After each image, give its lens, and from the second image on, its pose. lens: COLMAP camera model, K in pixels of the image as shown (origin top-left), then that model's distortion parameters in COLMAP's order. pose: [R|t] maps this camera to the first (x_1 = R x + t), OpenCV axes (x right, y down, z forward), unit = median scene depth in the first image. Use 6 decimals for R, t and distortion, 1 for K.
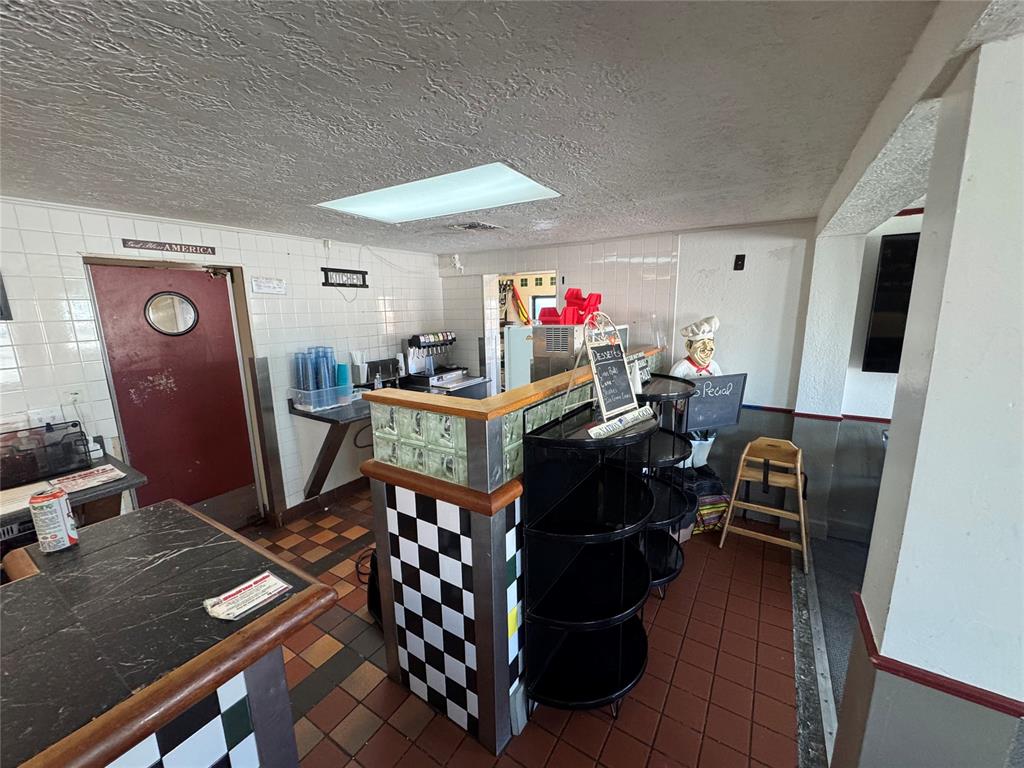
lens RADIAL K [[404.7, 0, 510.5], [0, 404.7, 384.1], [0, 0, 1]] dist [-0.003055, 0.000458]
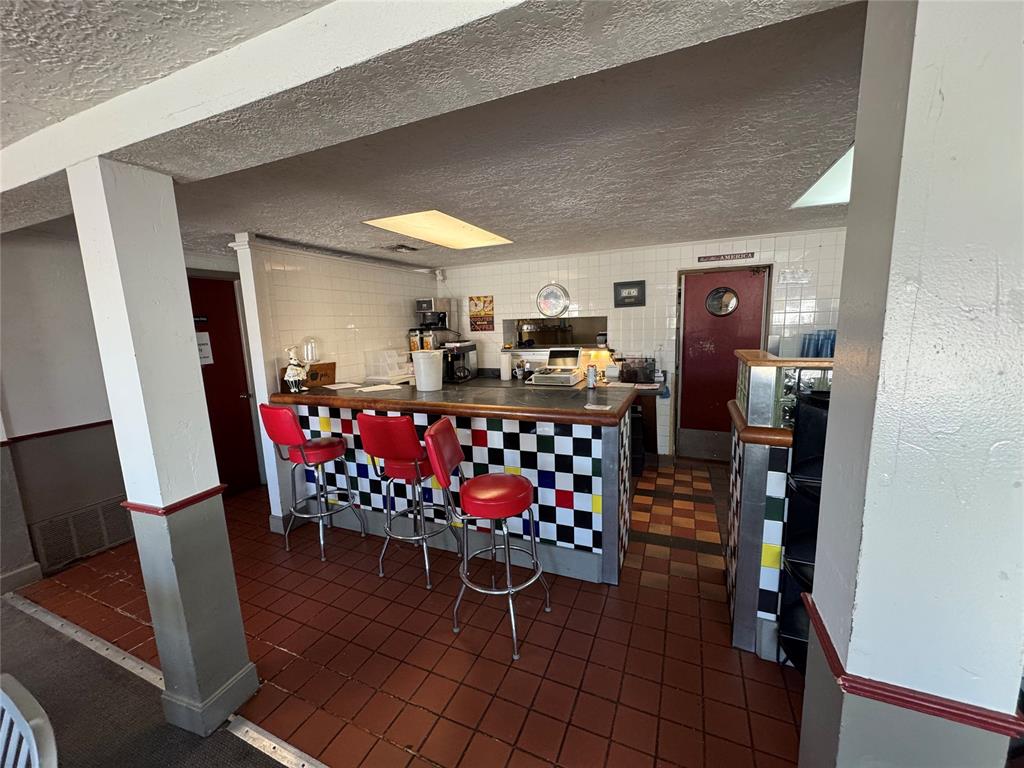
lens RADIAL K [[404.7, 0, 514.8], [0, 404.7, 383.4], [0, 0, 1]] dist [-0.003055, 0.000458]
pose [[0.168653, 0.159090, -0.972752, 0.645016], [-0.157829, 0.978514, 0.132669, 0.052512], [0.972957, 0.131153, 0.190138, 0.008805]]
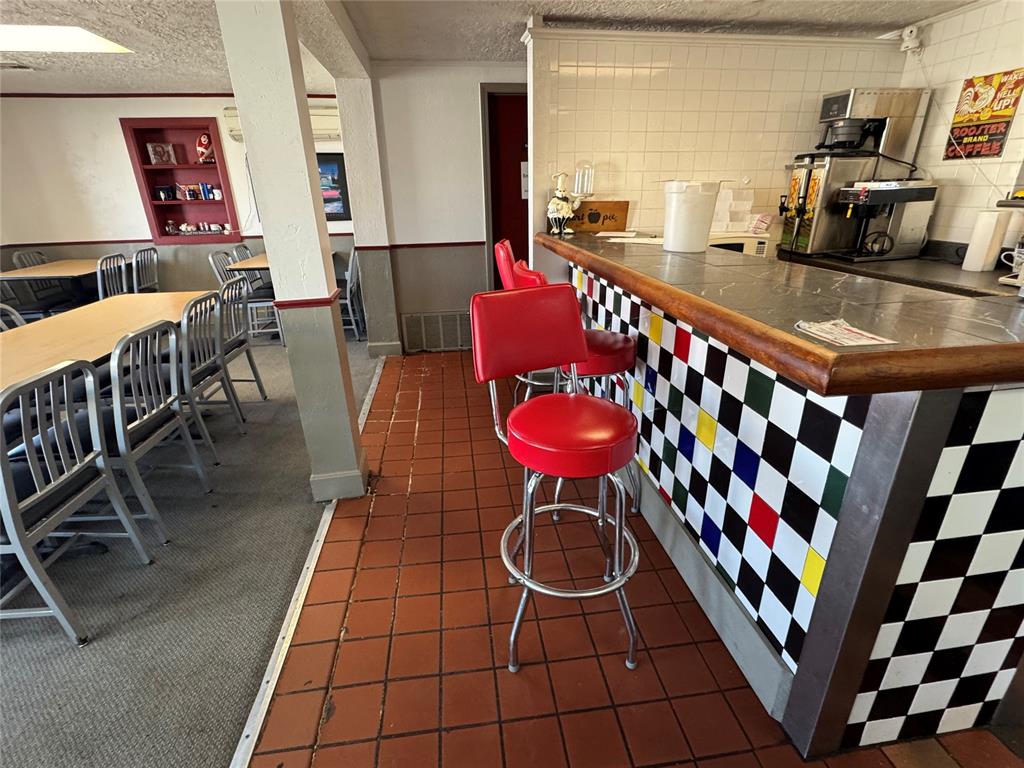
lens RADIAL K [[487.1, 0, 507.6], [0, 487.1, 383.3], [0, 0, 1]] dist [-0.004300, -0.000742]
pose [[-0.766083, 0.267980, -0.584212, 0.201115], [-0.089139, 0.855857, 0.509473, 0.060967], [0.636530, 0.442375, -0.631771, 0.490121]]
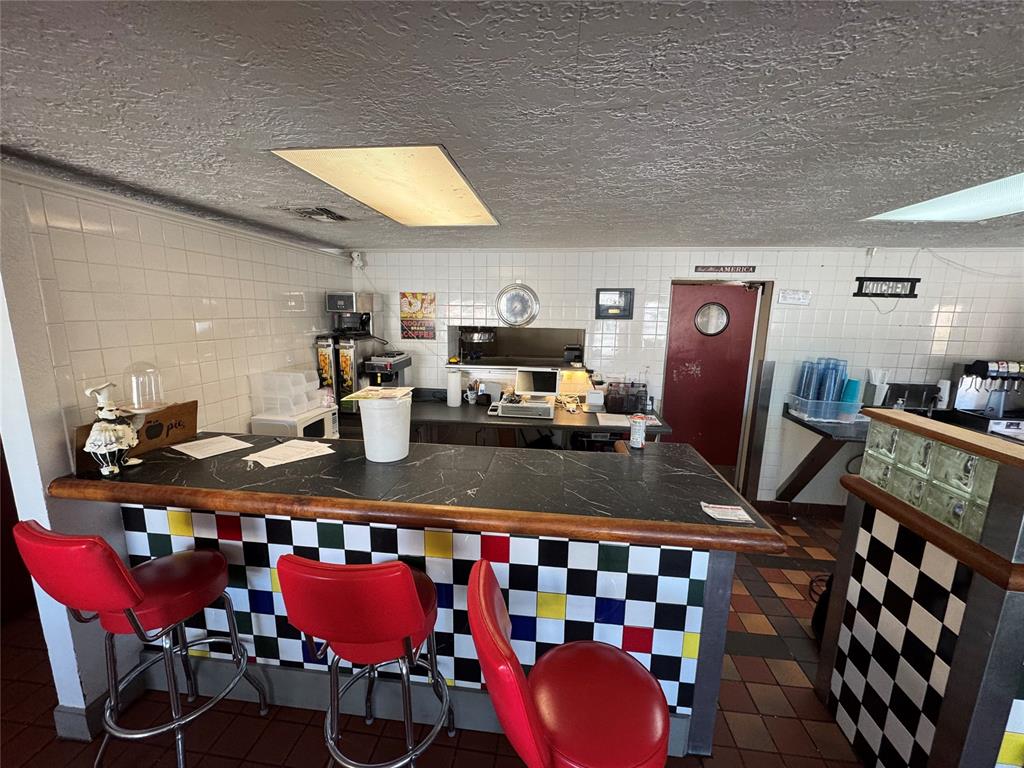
lens RADIAL K [[404.7, 0, 513.6], [0, 404.7, 383.2], [0, 0, 1]] dist [-0.003055, 0.000458]
pose [[0.435662, 0.182615, -0.881391, 0.096212], [-0.195445, 0.975033, 0.105410, 0.019745], [0.878635, 0.126340, 0.460476, -0.176213]]
